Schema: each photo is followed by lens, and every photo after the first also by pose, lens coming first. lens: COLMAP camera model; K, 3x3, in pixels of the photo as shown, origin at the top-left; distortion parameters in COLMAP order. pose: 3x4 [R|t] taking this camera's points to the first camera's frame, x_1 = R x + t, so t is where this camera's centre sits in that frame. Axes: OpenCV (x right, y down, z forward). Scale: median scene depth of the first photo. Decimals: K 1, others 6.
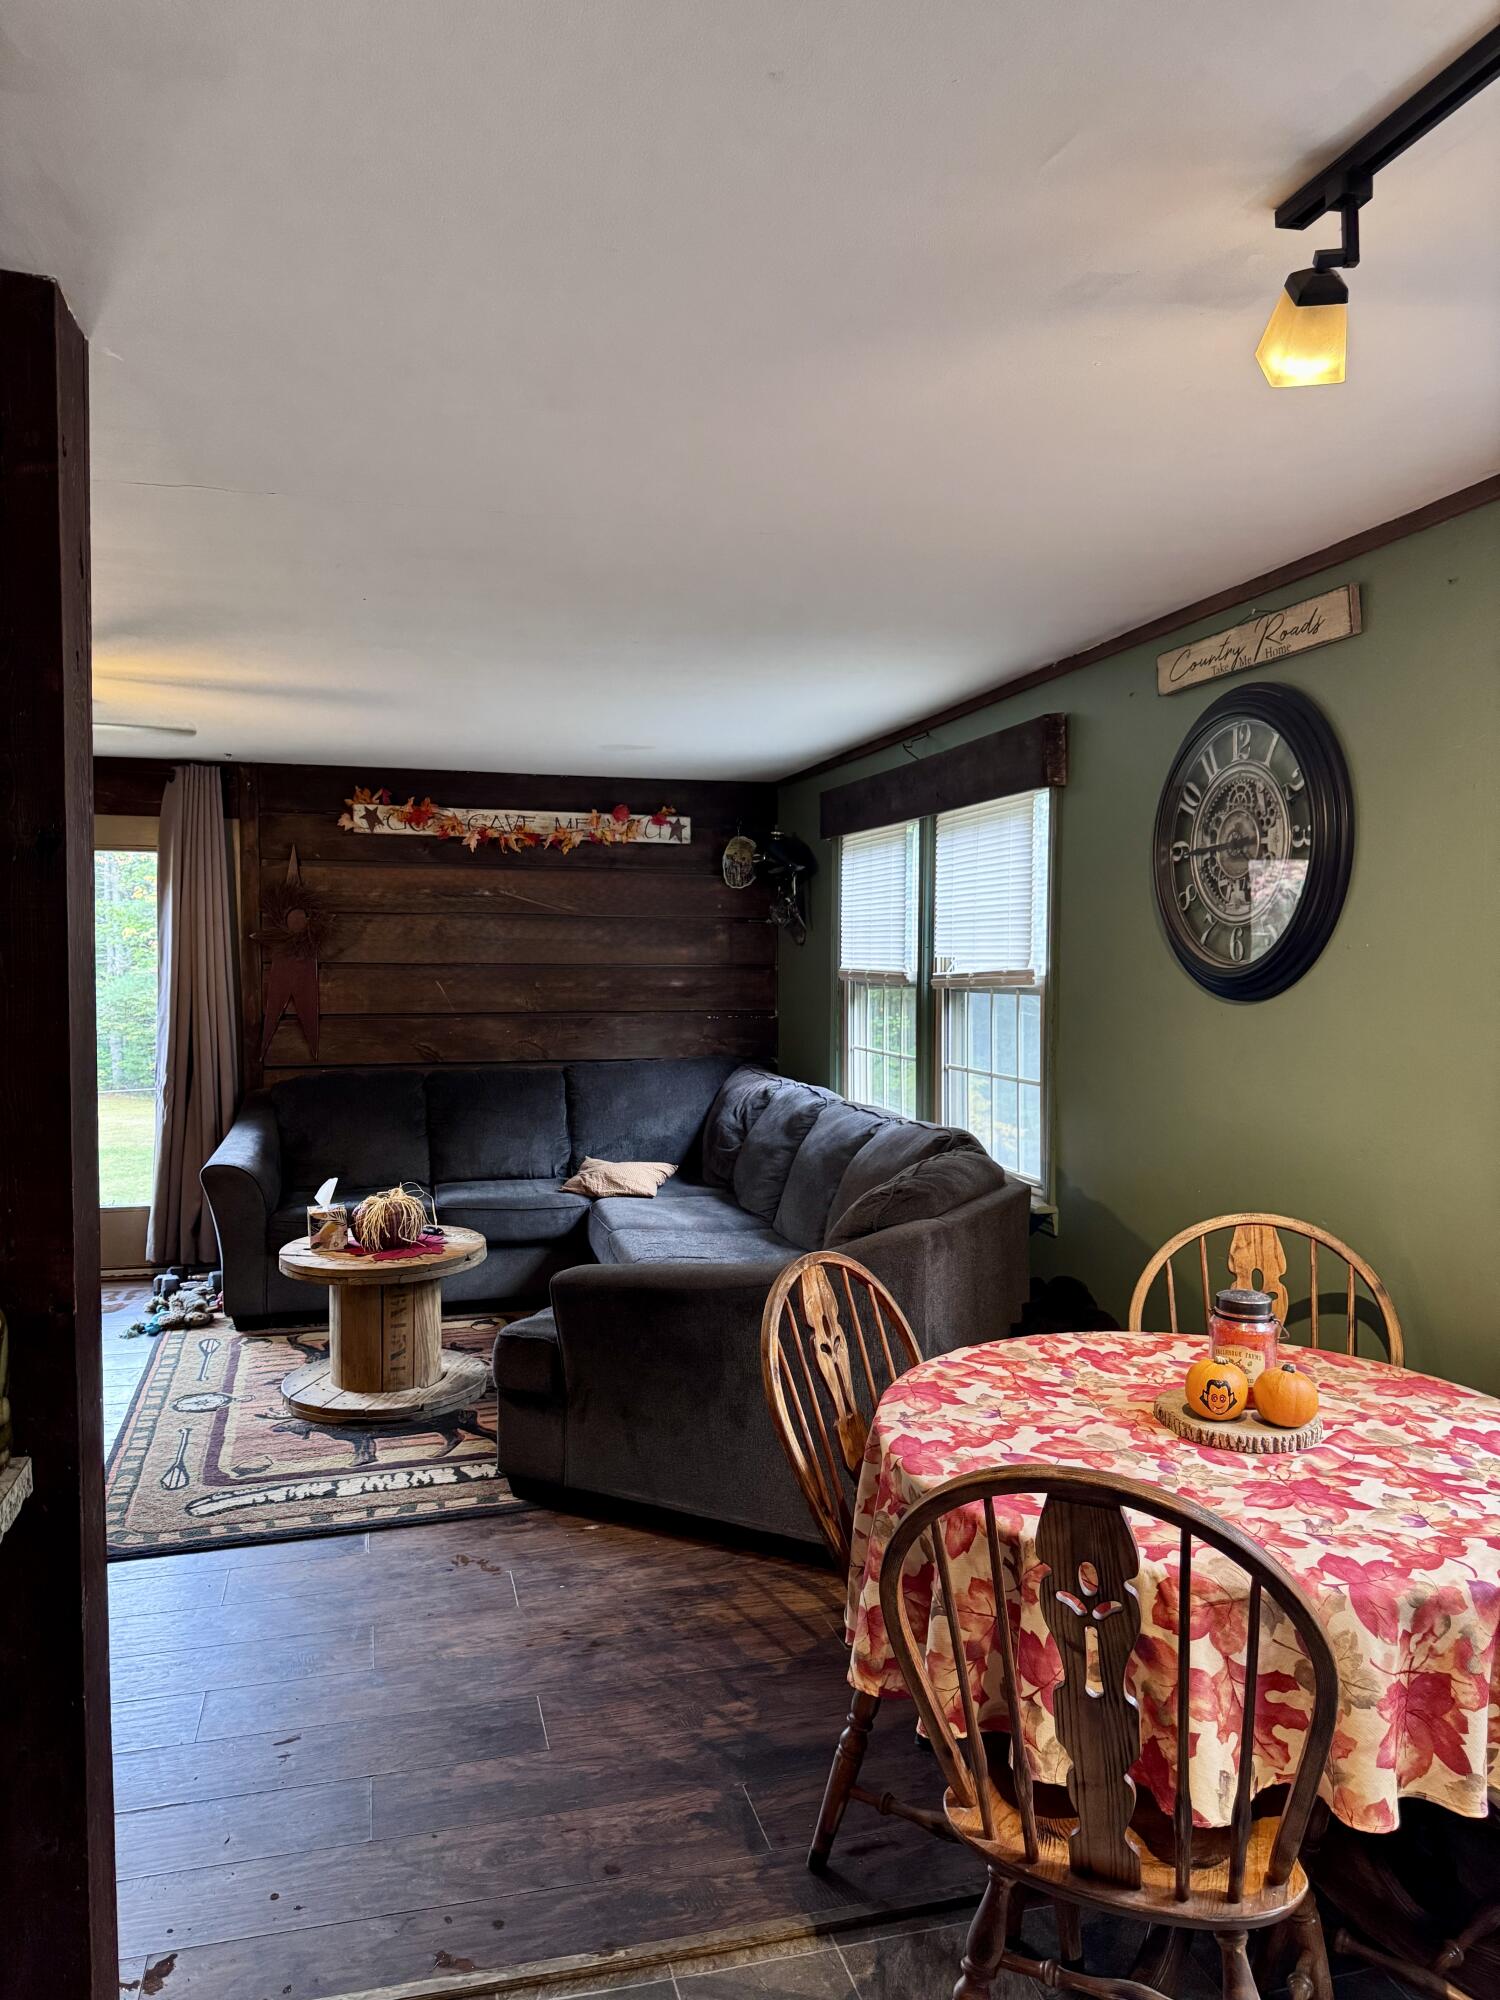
lens RADIAL K [[1404.0, 0, 750.0], [0, 1404.0, 1000.0], [0, 0, 1]] dist [0.051711, -0.080708]
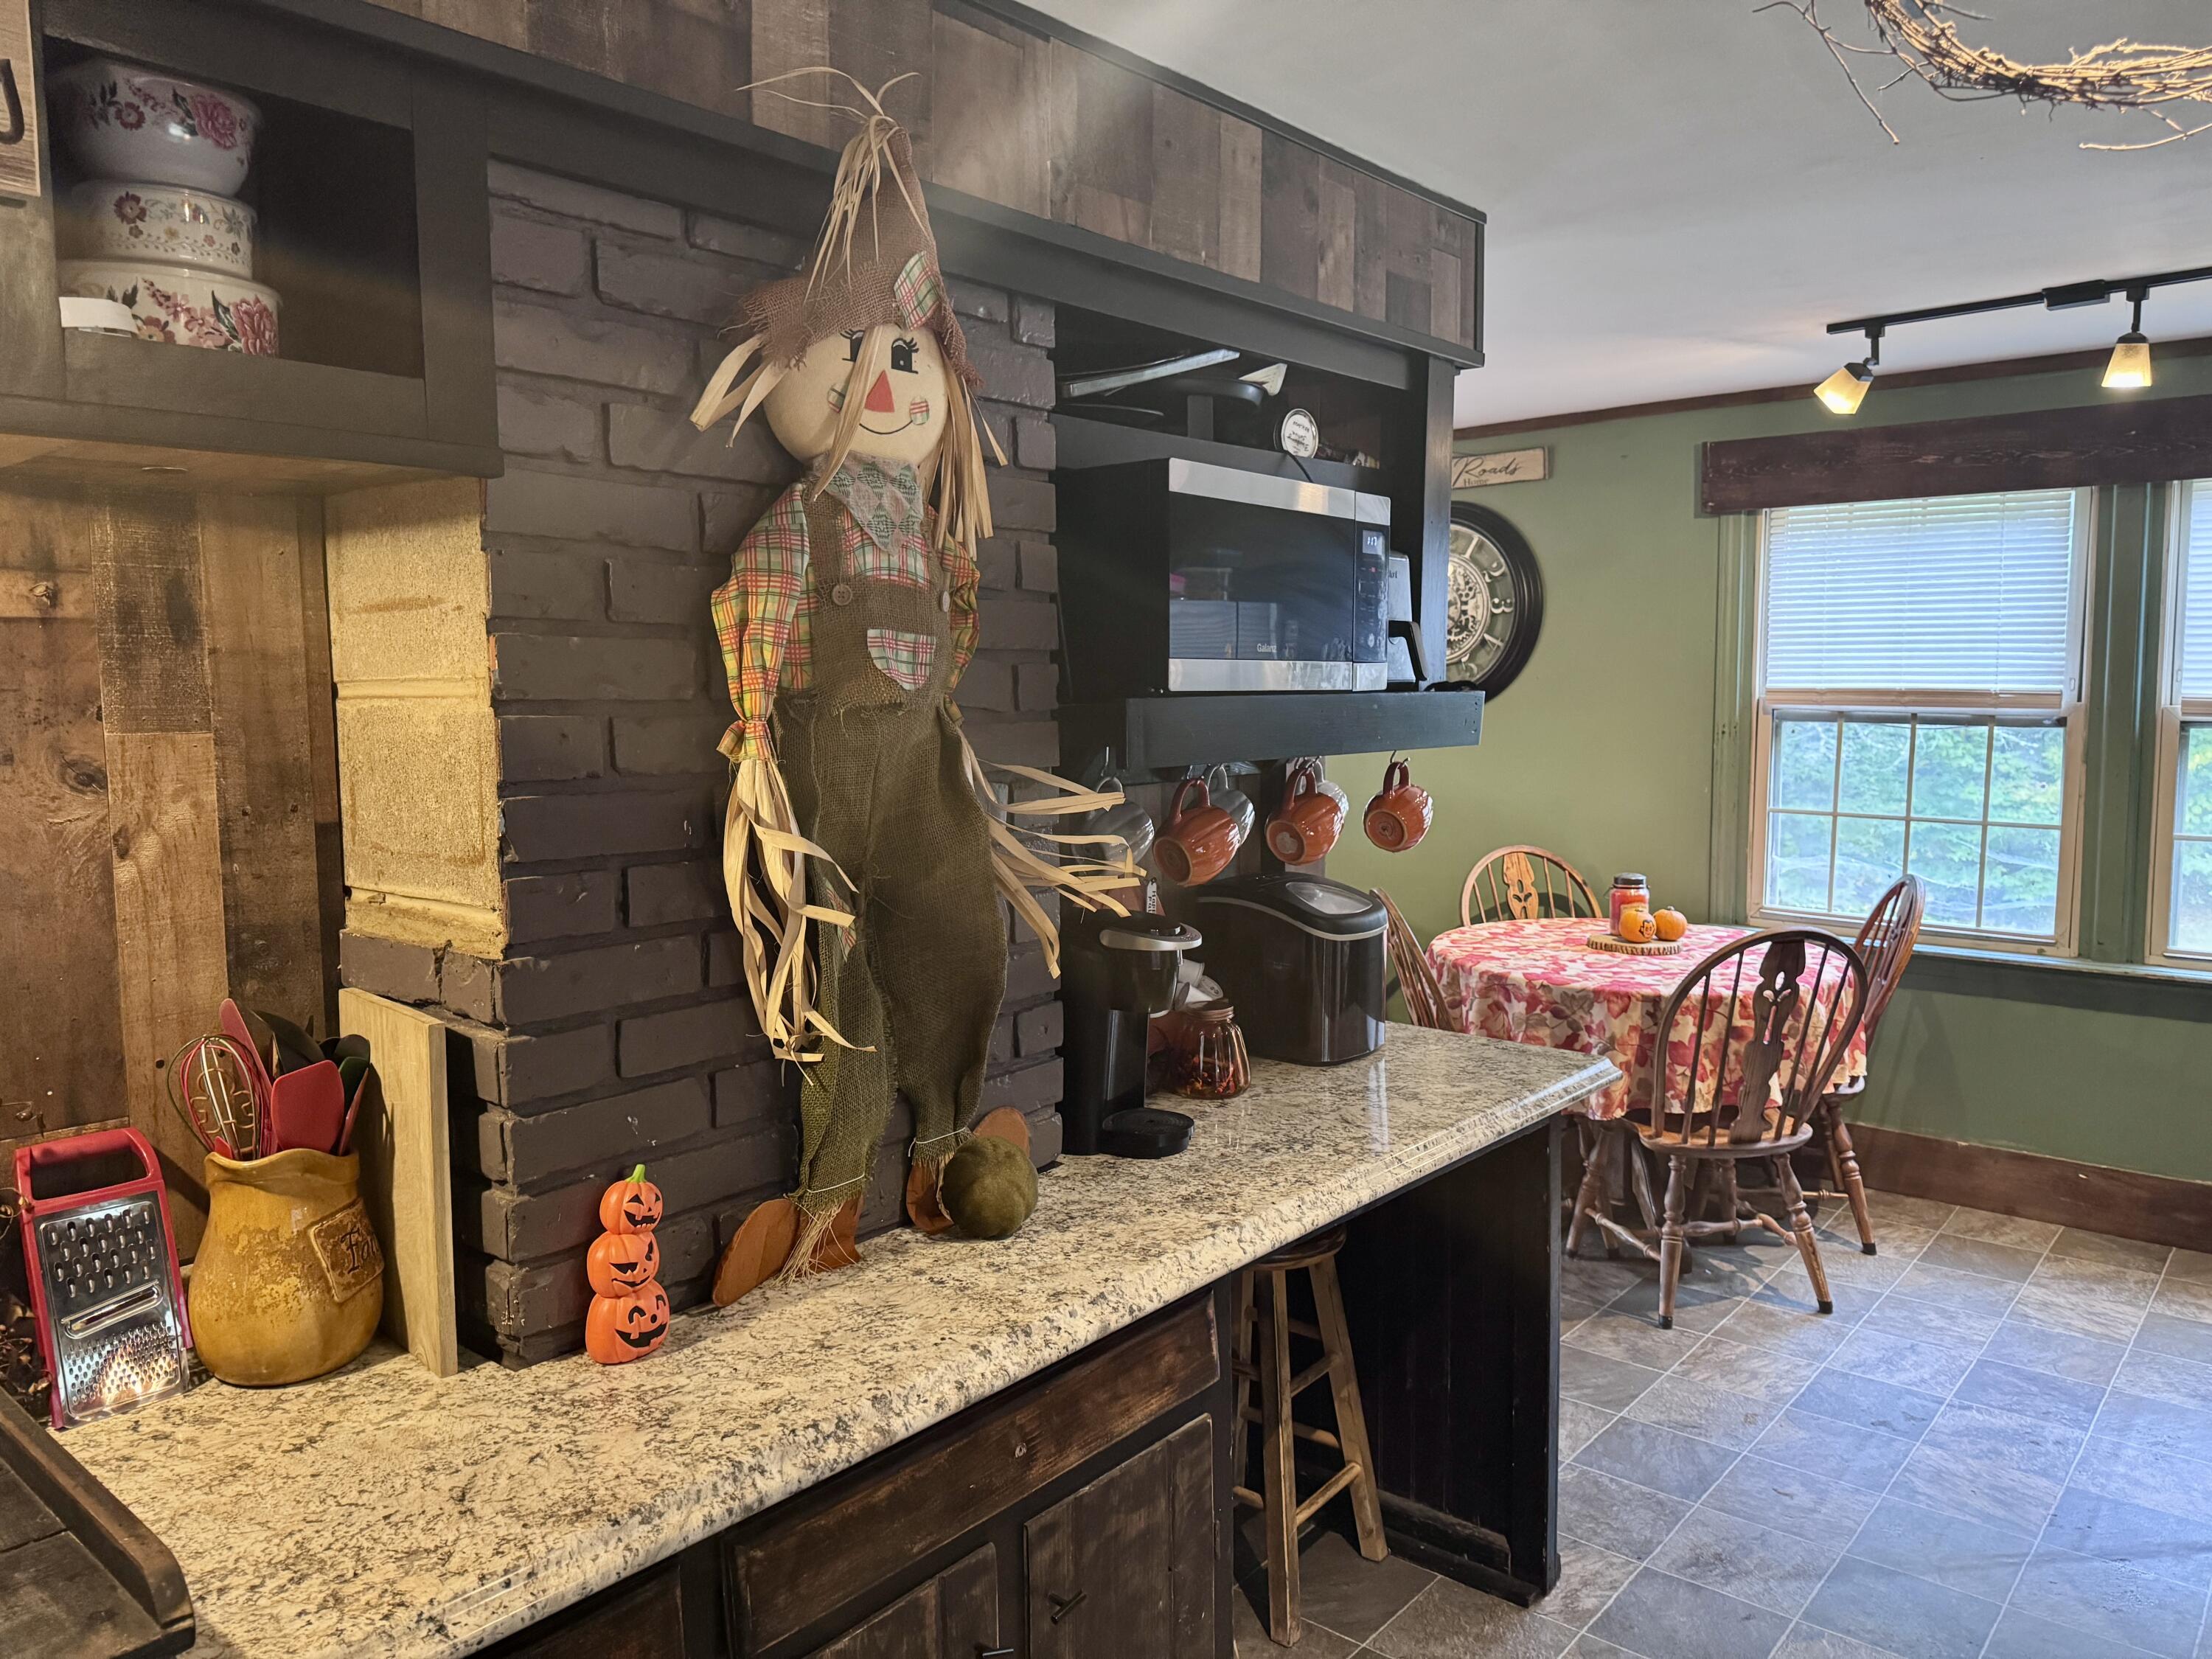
lens RADIAL K [[1552.9, 0, 1105.0], [0, 1552.9, 805.2], [0, 0, 1]] dist [0.051711, -0.080708]
pose [[0.821035, -0.061839, 0.567518, -0.893864], [0.038290, 0.997842, 0.053334, -0.004429], [-0.569592, -0.022059, 0.821632, -0.152550]]
